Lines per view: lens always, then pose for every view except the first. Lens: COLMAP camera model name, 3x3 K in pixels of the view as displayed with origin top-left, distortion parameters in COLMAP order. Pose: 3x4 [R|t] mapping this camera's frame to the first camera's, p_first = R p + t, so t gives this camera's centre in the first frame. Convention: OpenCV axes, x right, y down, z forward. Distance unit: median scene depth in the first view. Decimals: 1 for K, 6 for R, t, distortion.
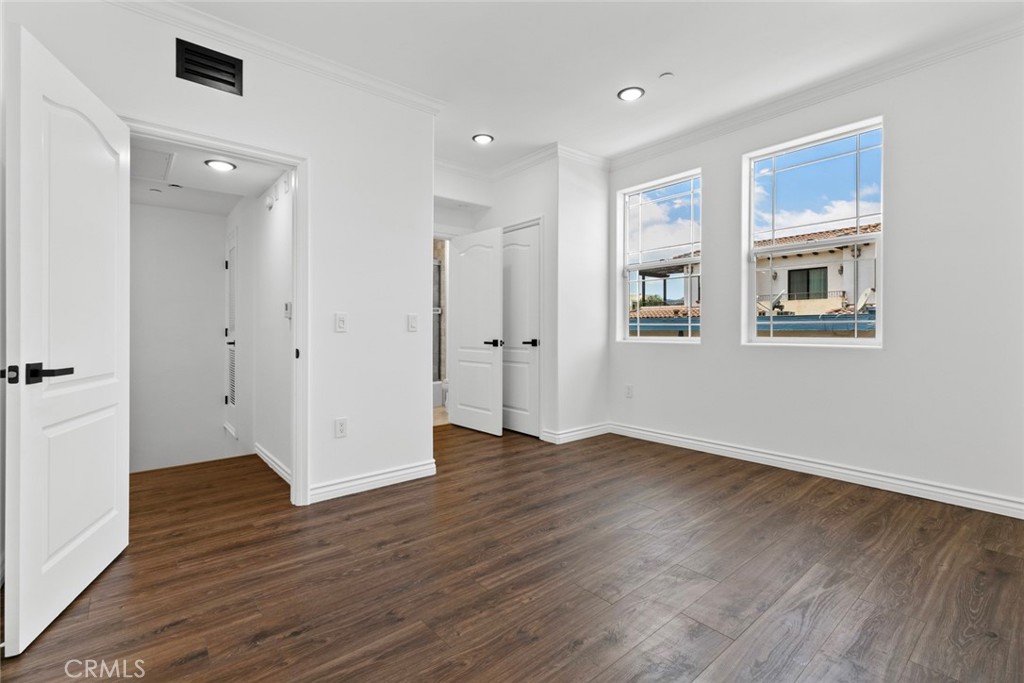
lens RADIAL K [[456.3, 0, 512.0], [0, 456.3, 341.5], [0, 0, 1]] dist [-0.002470, -0.000171]
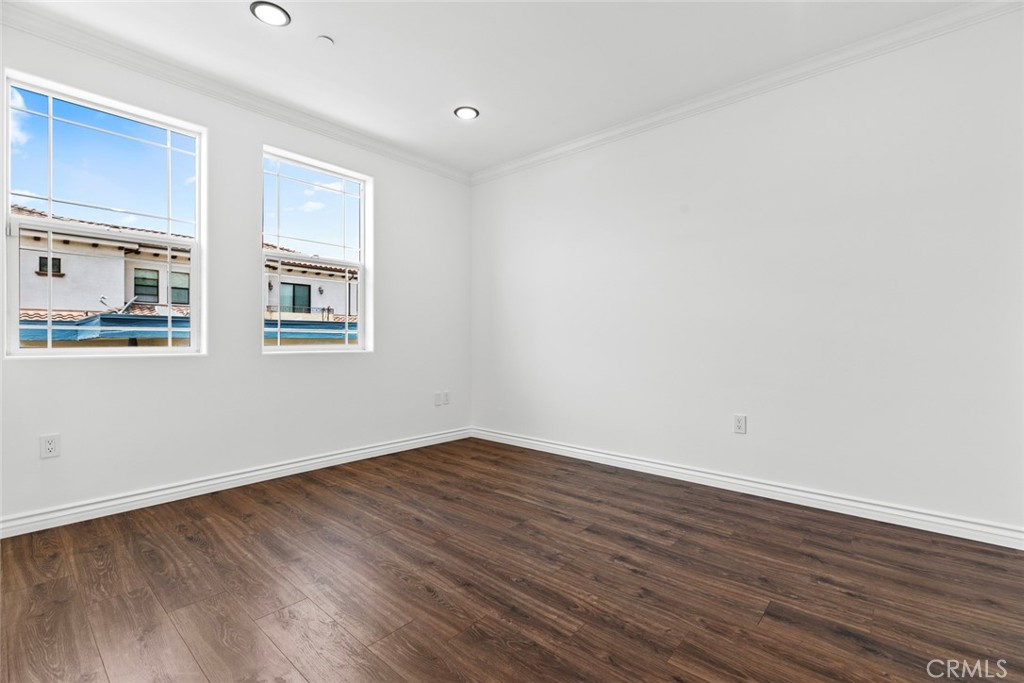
lens RADIAL K [[459.0, 0, 512.0], [0, 459.0, 341.5], [0, 0, 1]] dist [0.015575, -0.000271]
pose [[-0.147828, -0.004146, 0.989004, -0.579843], [0.022999, 0.999706, 0.007628, -0.015781], [-0.988746, 0.023873, -0.147690, 0.785299]]
